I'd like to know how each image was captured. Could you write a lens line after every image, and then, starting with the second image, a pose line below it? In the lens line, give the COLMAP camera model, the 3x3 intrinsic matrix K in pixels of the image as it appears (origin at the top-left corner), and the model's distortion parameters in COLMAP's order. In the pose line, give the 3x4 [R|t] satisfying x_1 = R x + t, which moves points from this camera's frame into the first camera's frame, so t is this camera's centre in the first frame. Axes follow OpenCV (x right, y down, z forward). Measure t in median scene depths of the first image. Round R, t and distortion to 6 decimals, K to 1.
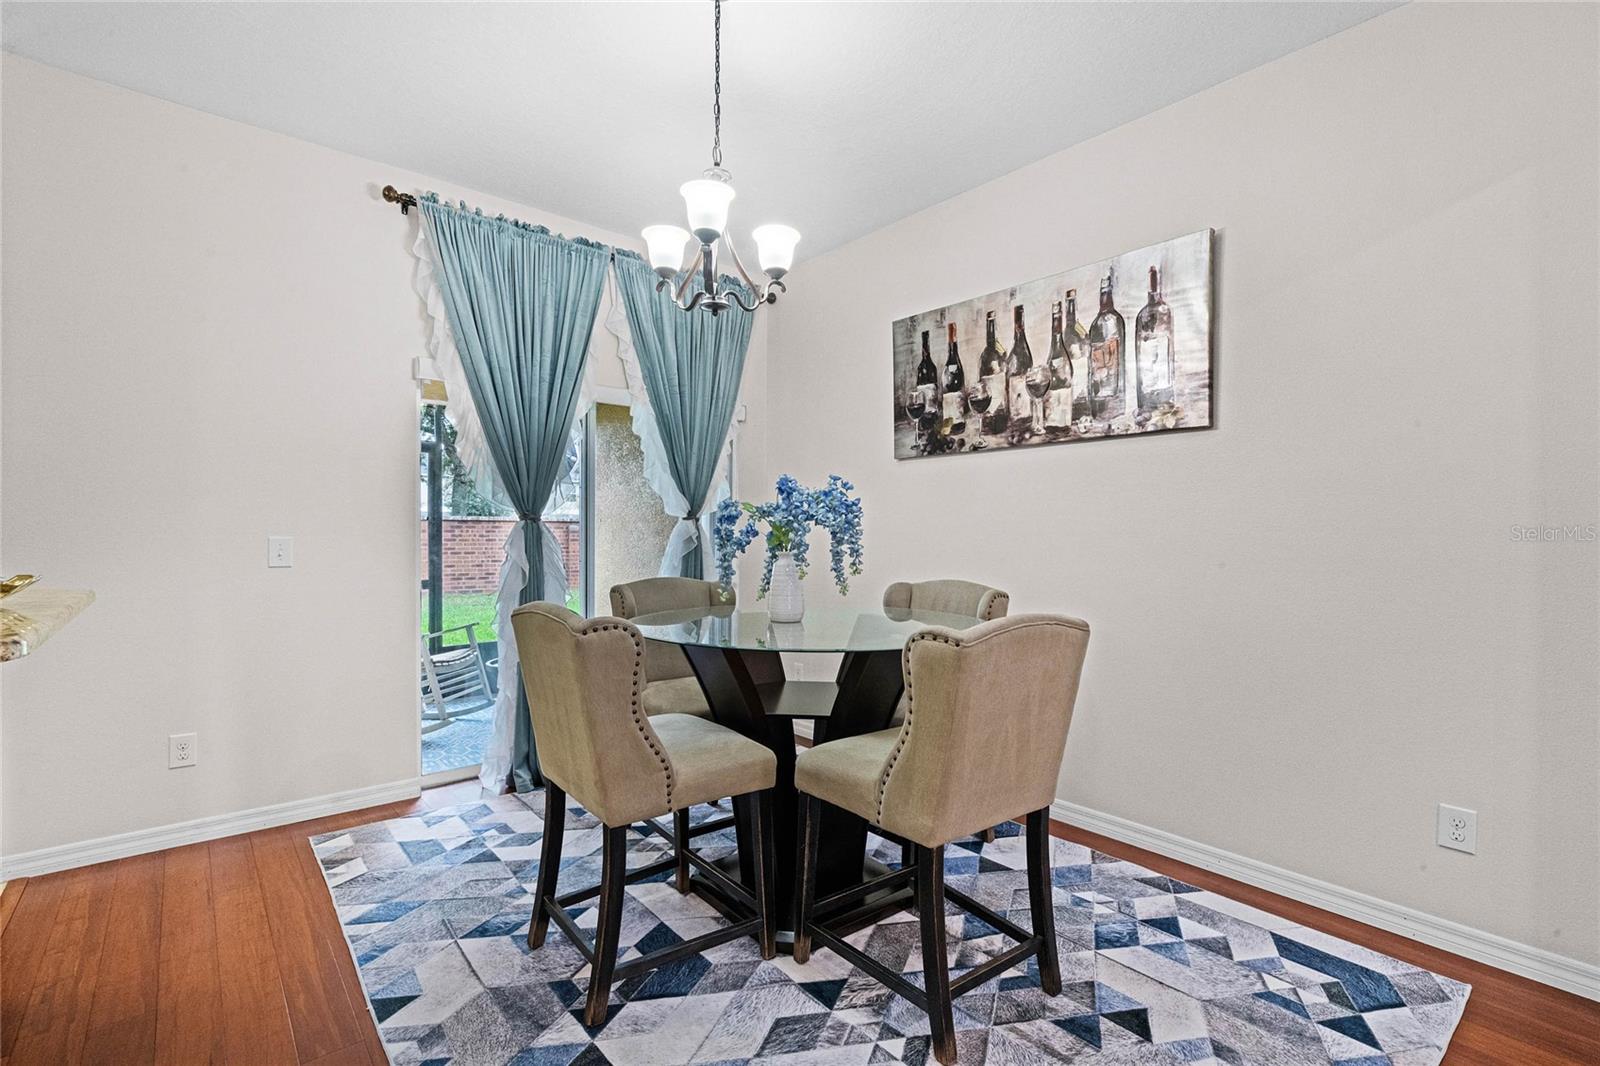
lens RADIAL K [[751.7, 0, 800.0], [0, 751.7, 533.0], [0, 0, 1]] dist [-0.001272, -0.000207]
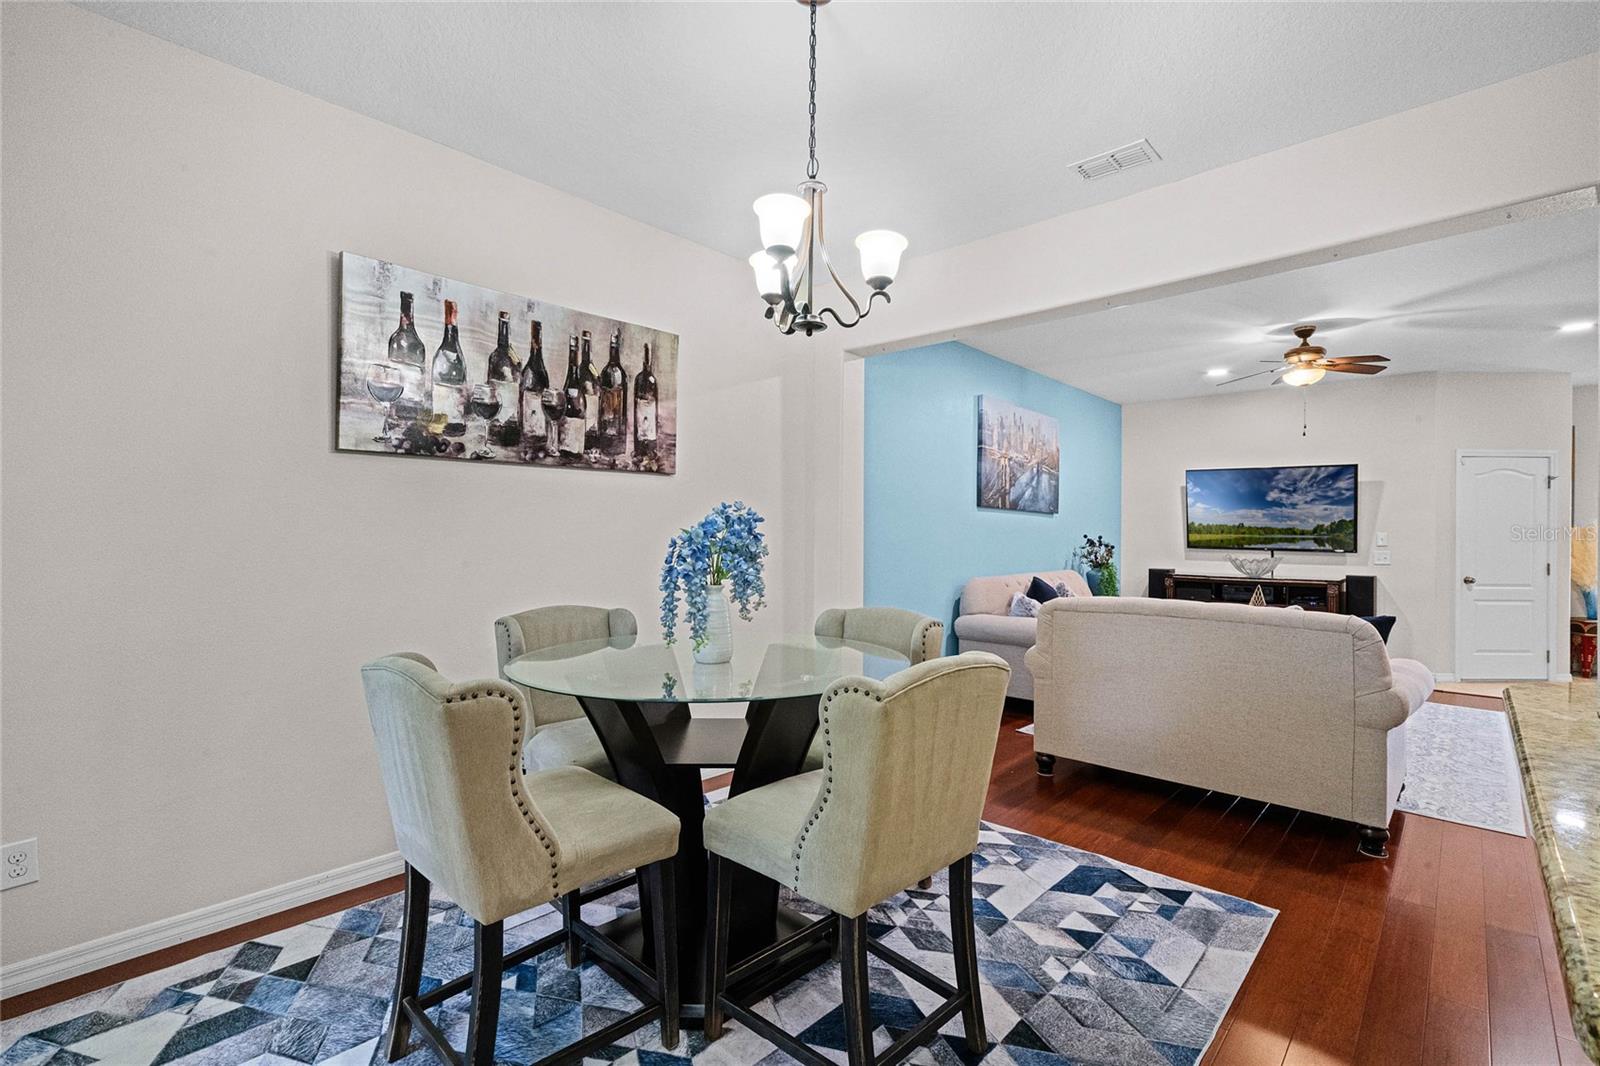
lens RADIAL K [[751.7, 0, 800.0], [0, 751.7, 533.0], [0, 0, 1]] dist [-0.001272, -0.000207]
pose [[-0.153008, 0.002919, 0.988221, -0.734534], [0.003024, 0.999992, -0.002486, -0.022479], [-0.988220, 0.002608, -0.153016, 0.814789]]
